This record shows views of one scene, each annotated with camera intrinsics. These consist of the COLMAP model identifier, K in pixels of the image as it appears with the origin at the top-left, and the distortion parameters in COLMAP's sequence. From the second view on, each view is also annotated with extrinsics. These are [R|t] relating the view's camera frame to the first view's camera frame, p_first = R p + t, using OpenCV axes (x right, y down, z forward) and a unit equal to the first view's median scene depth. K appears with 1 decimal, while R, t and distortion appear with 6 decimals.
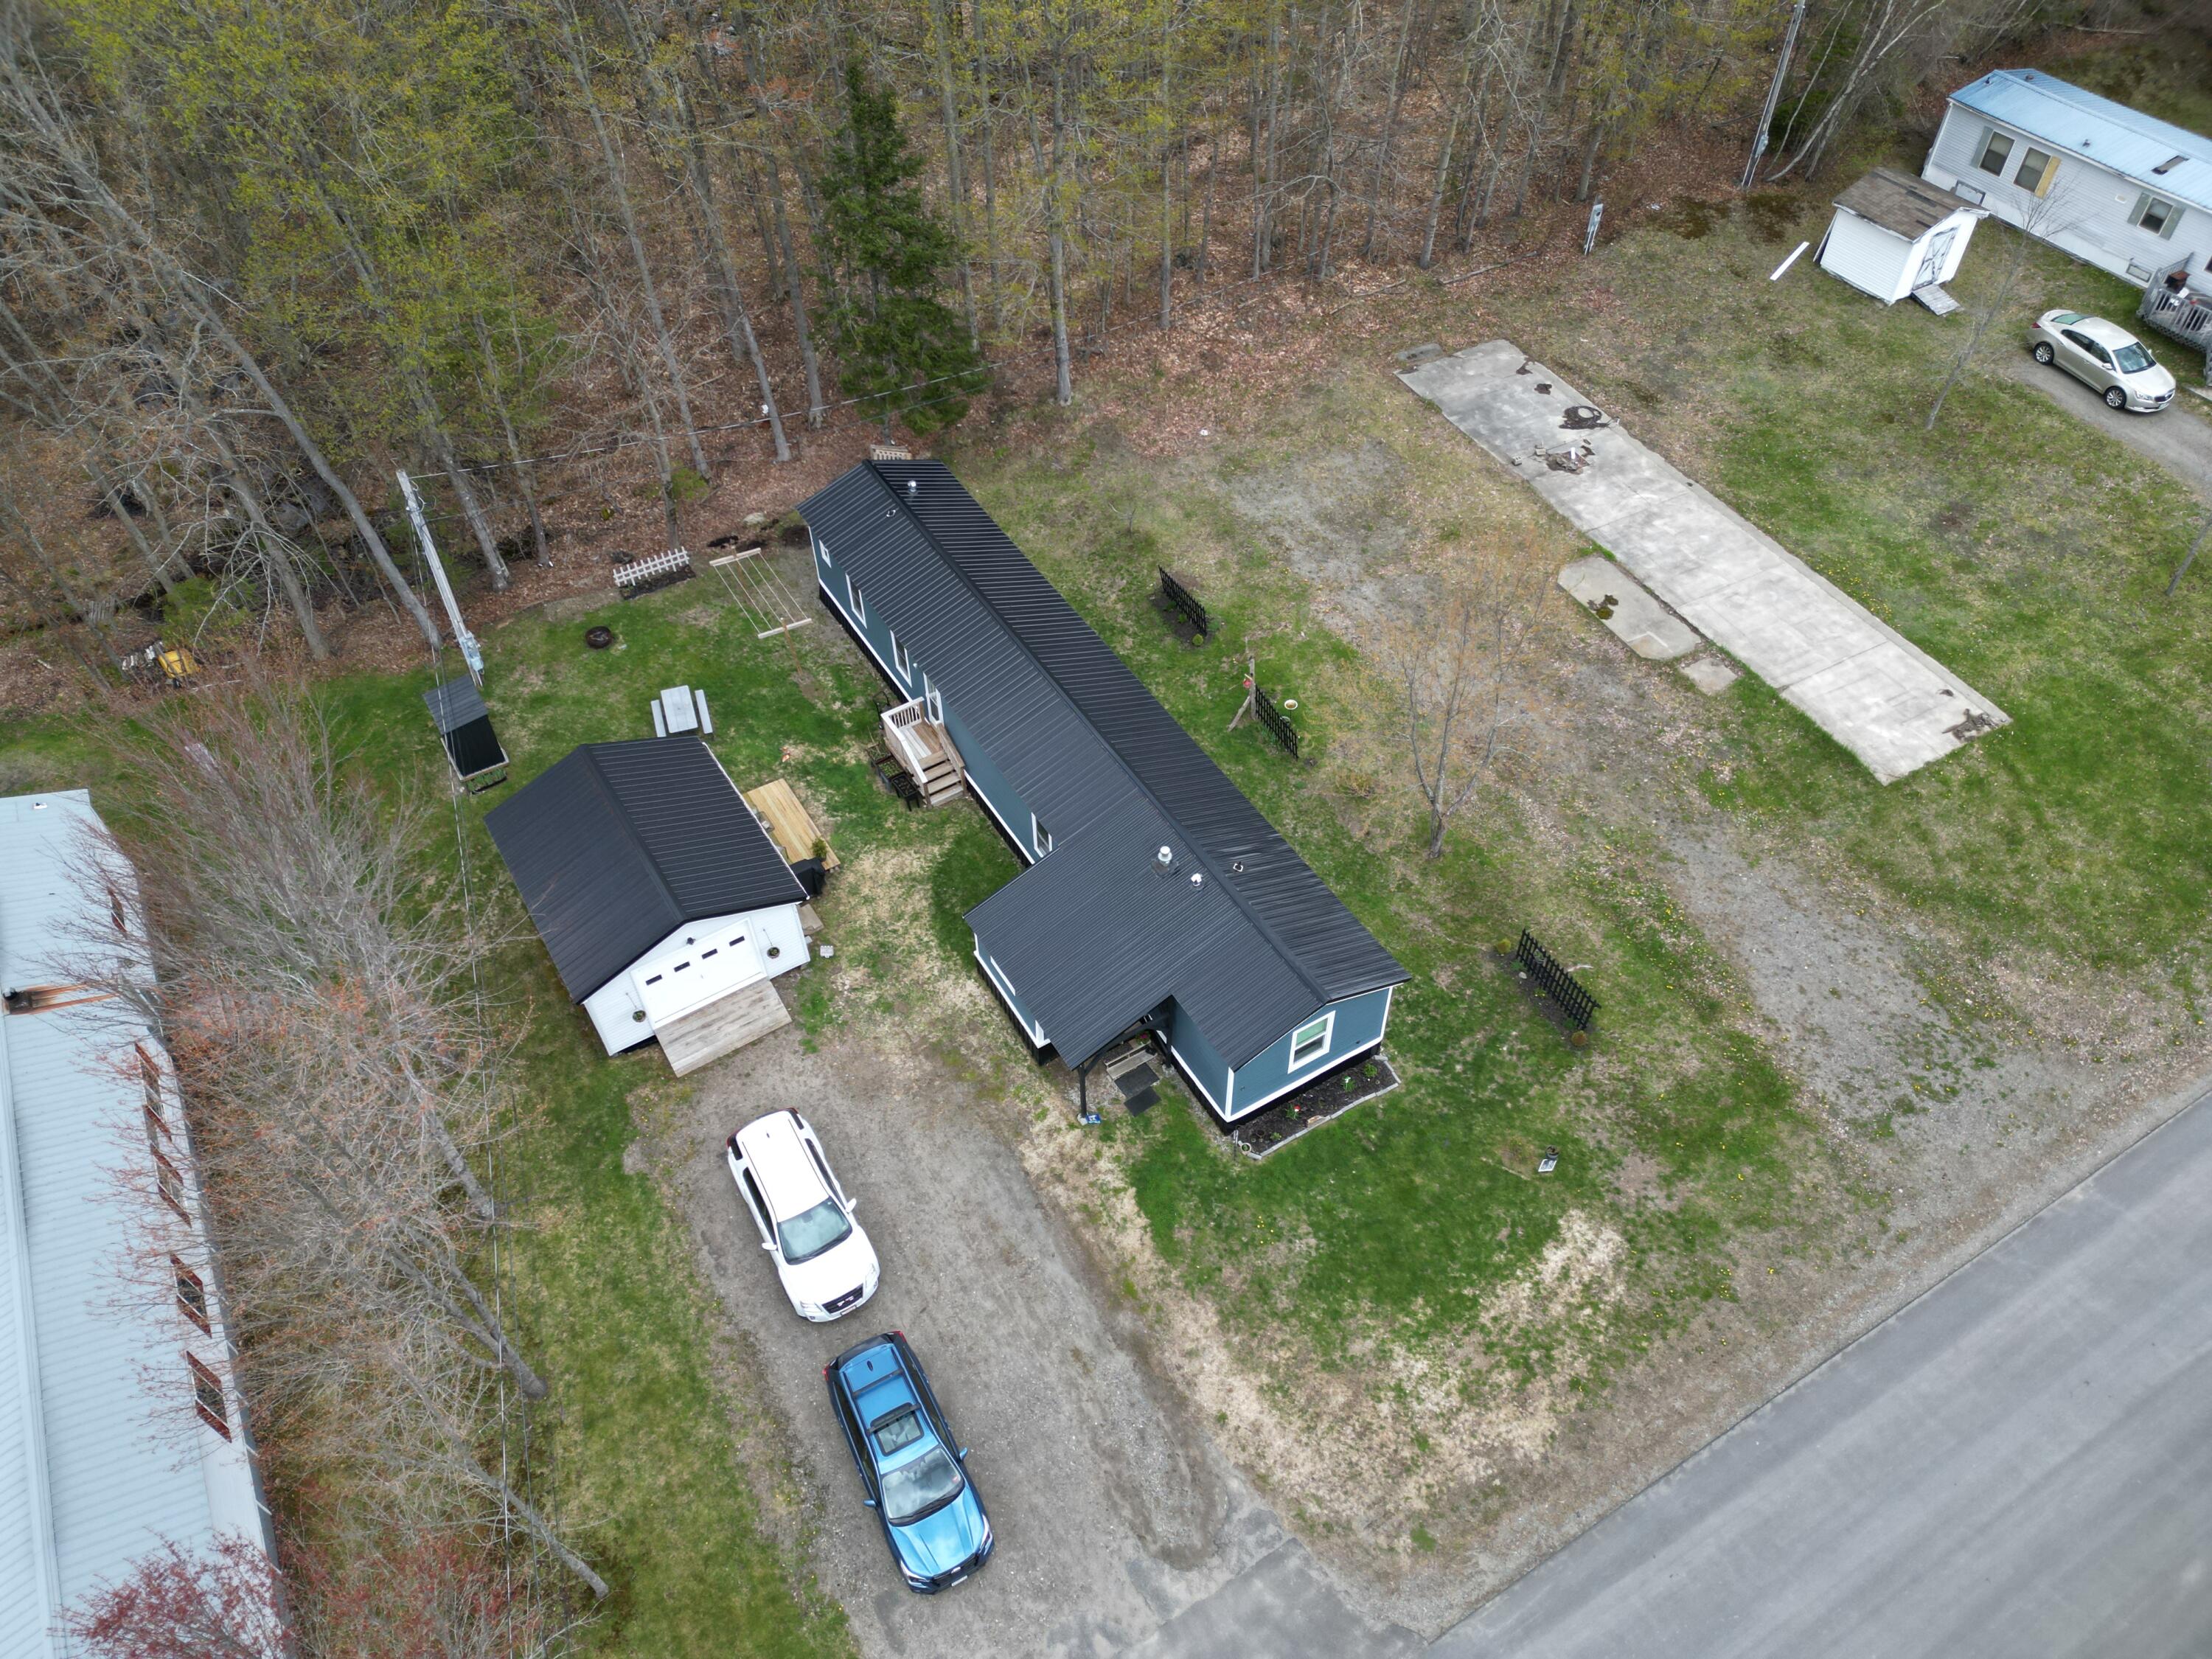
lens RADIAL K [[1544.4, 0, 1106.0], [0, 1544.4, 829.5], [0, 0, 1]] dist [0.087542, -0.081781]
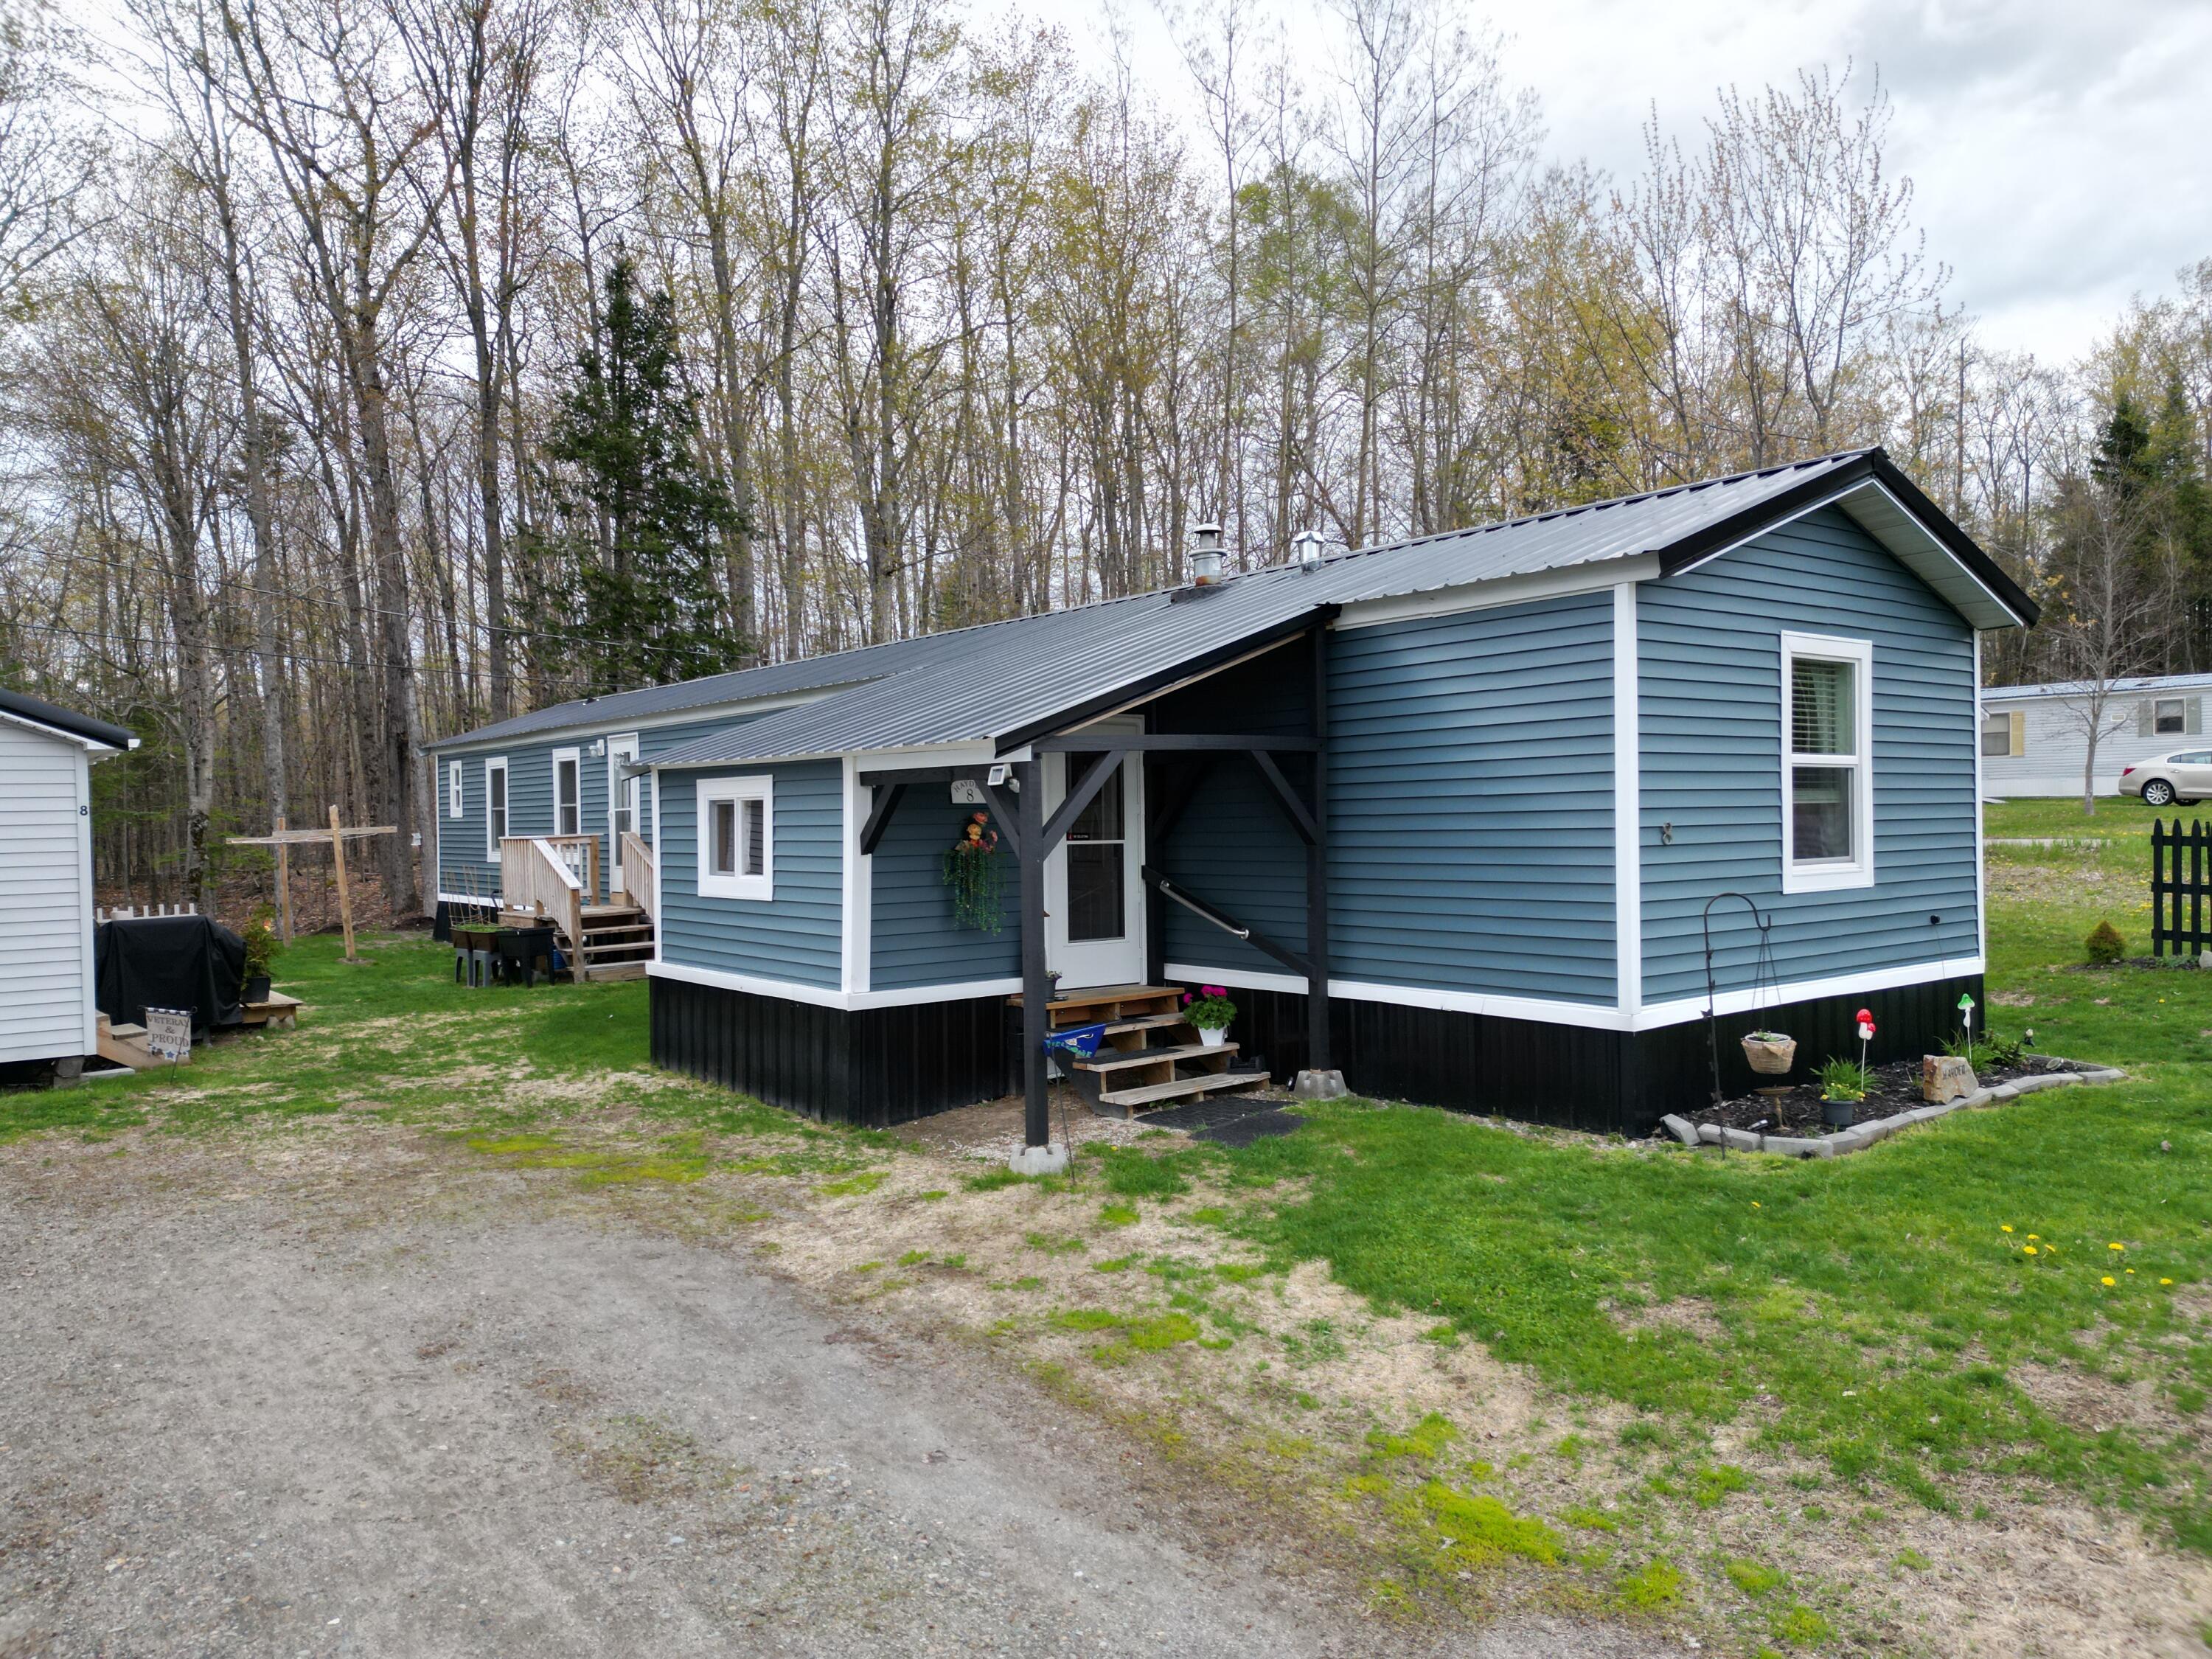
lens RADIAL K [[1556.8, 0, 1113.3], [0, 1556.8, 818.7], [0, 0, 1]] dist [0.073451, -0.081997]
pose [[0.990161, 0.006909, 0.139759, -0.038907], [0.097249, 0.684174, -0.722806, 0.344750], [-0.100613, 0.729286, 0.676771, 0.836831]]
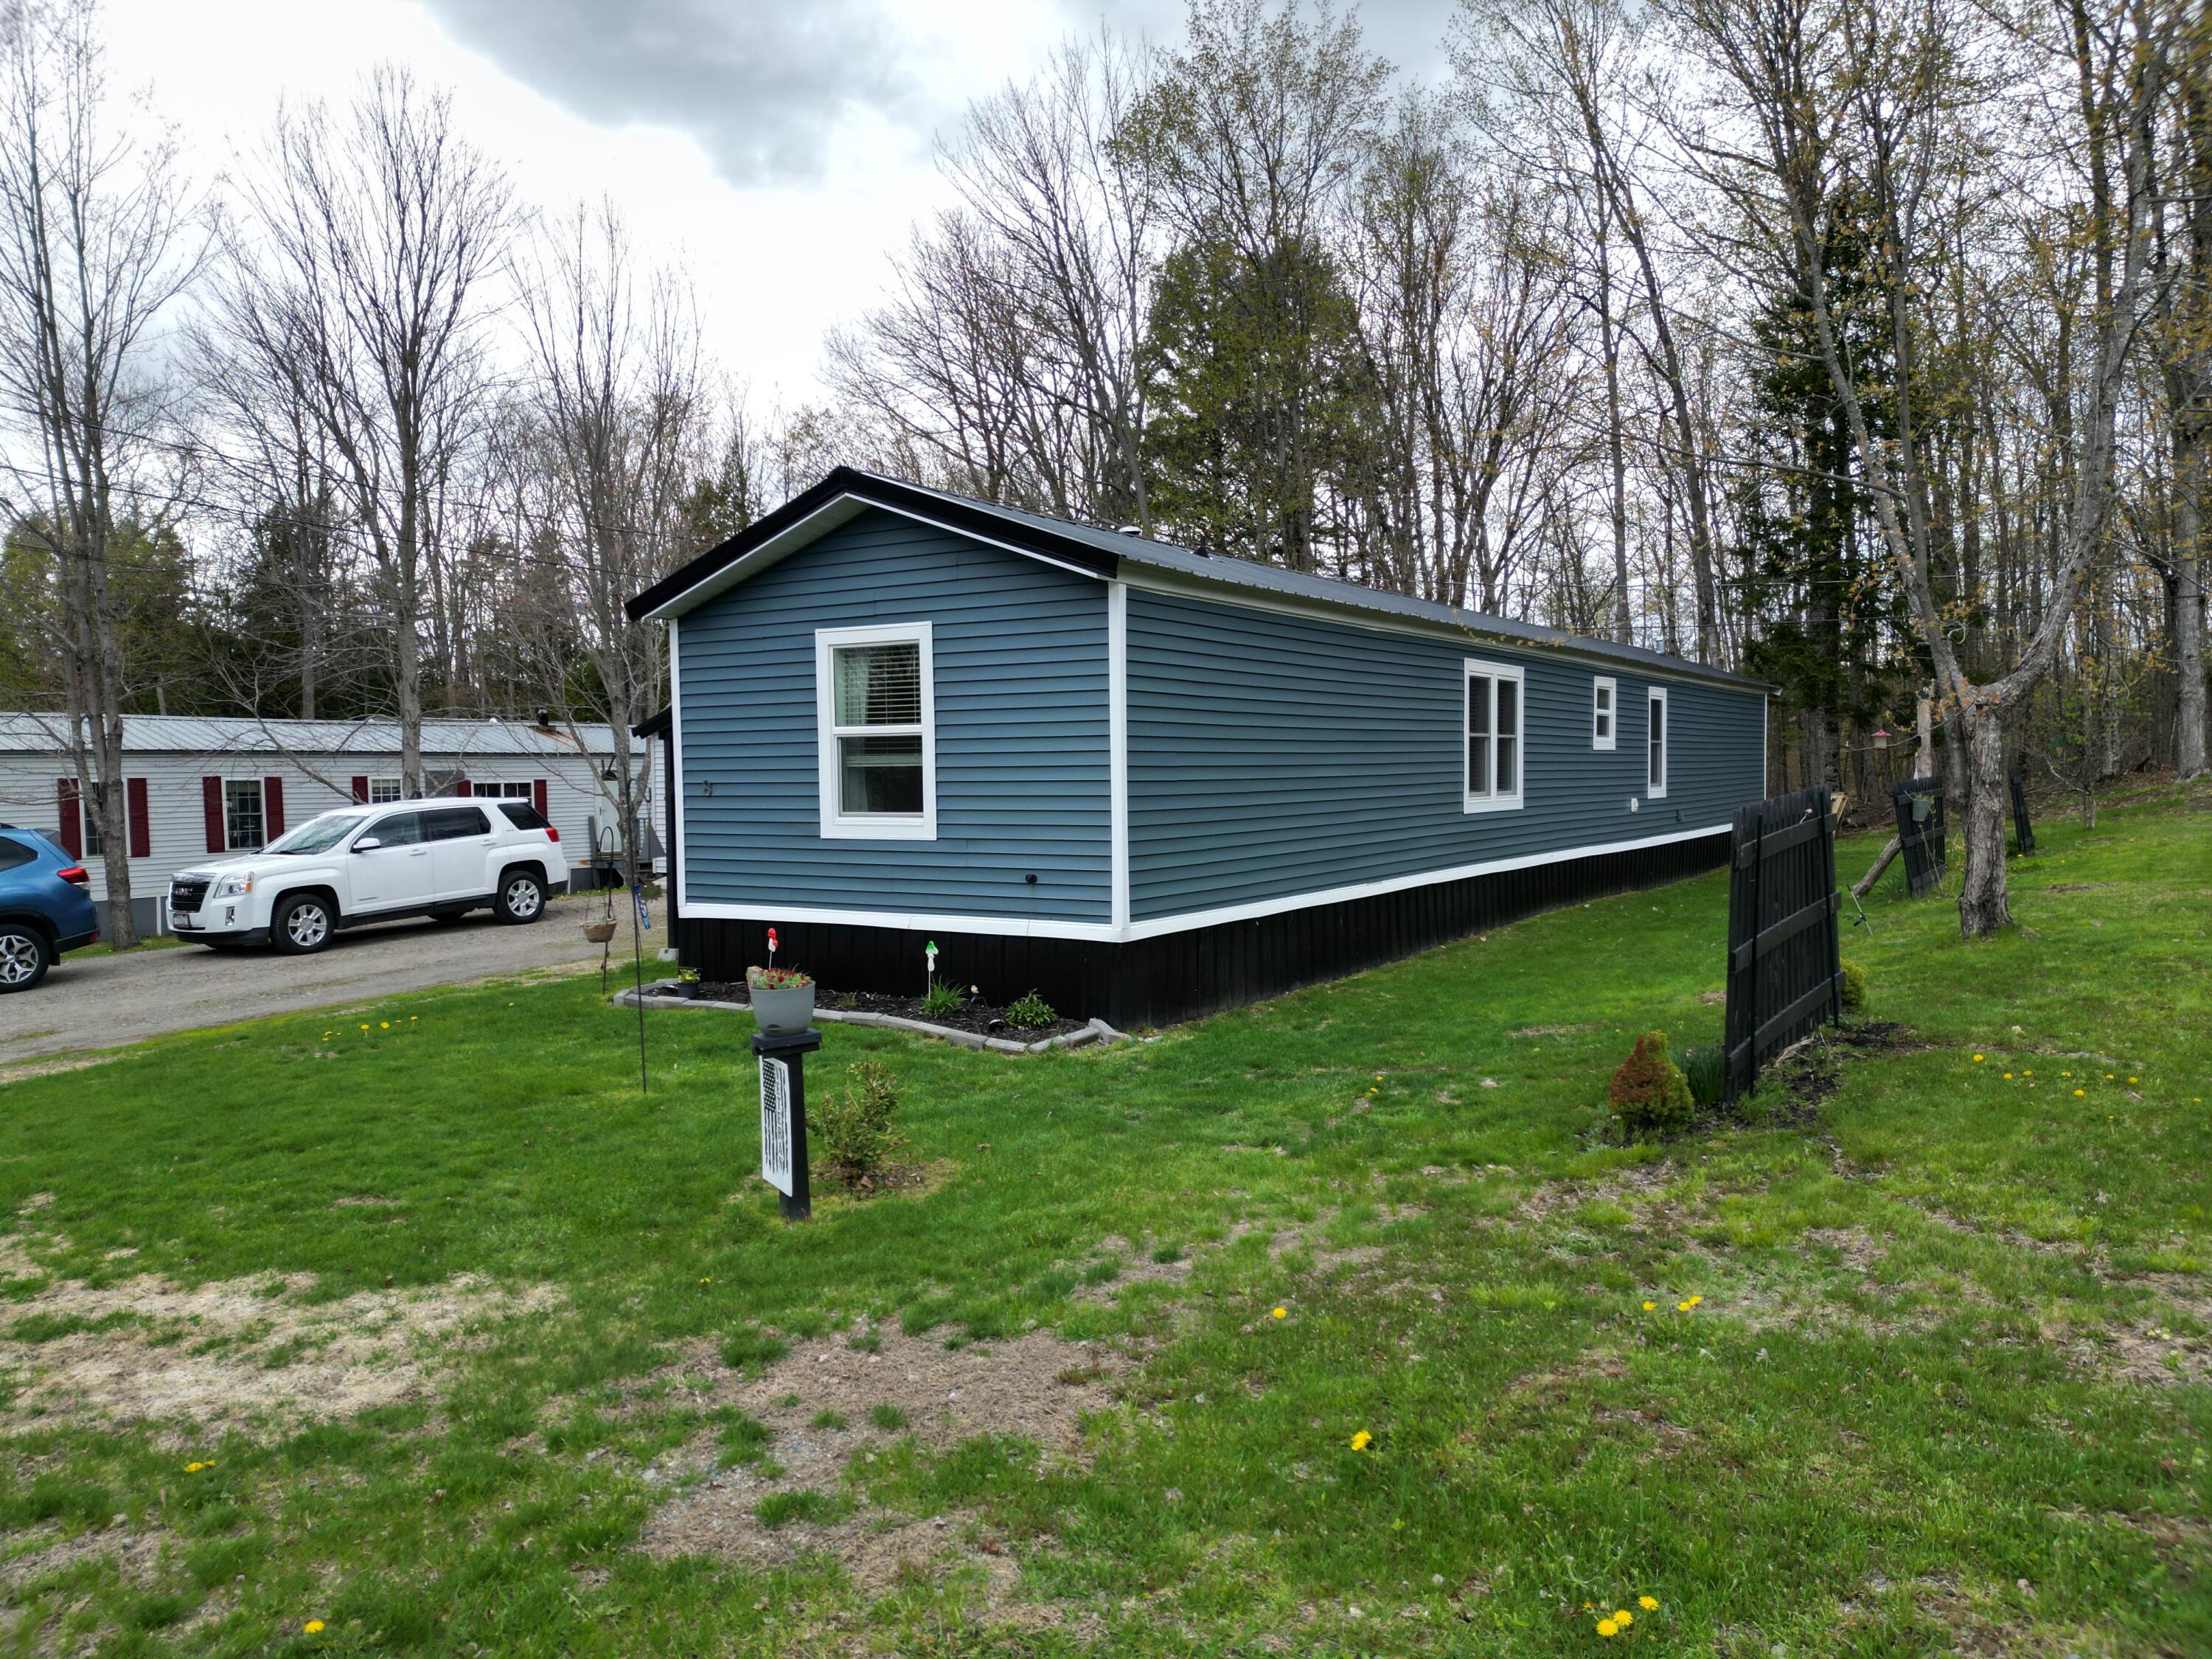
lens RADIAL K [[1544.4, 0, 1106.0], [0, 1544.4, 829.5], [0, 0, 1]] dist [0.087542, -0.081781]
pose [[0.449552, 0.053543, -0.891648, 0.464851], [-0.648810, 0.705668, -0.284743, 0.218356], [0.613961, 0.706517, 0.351974, 0.940080]]
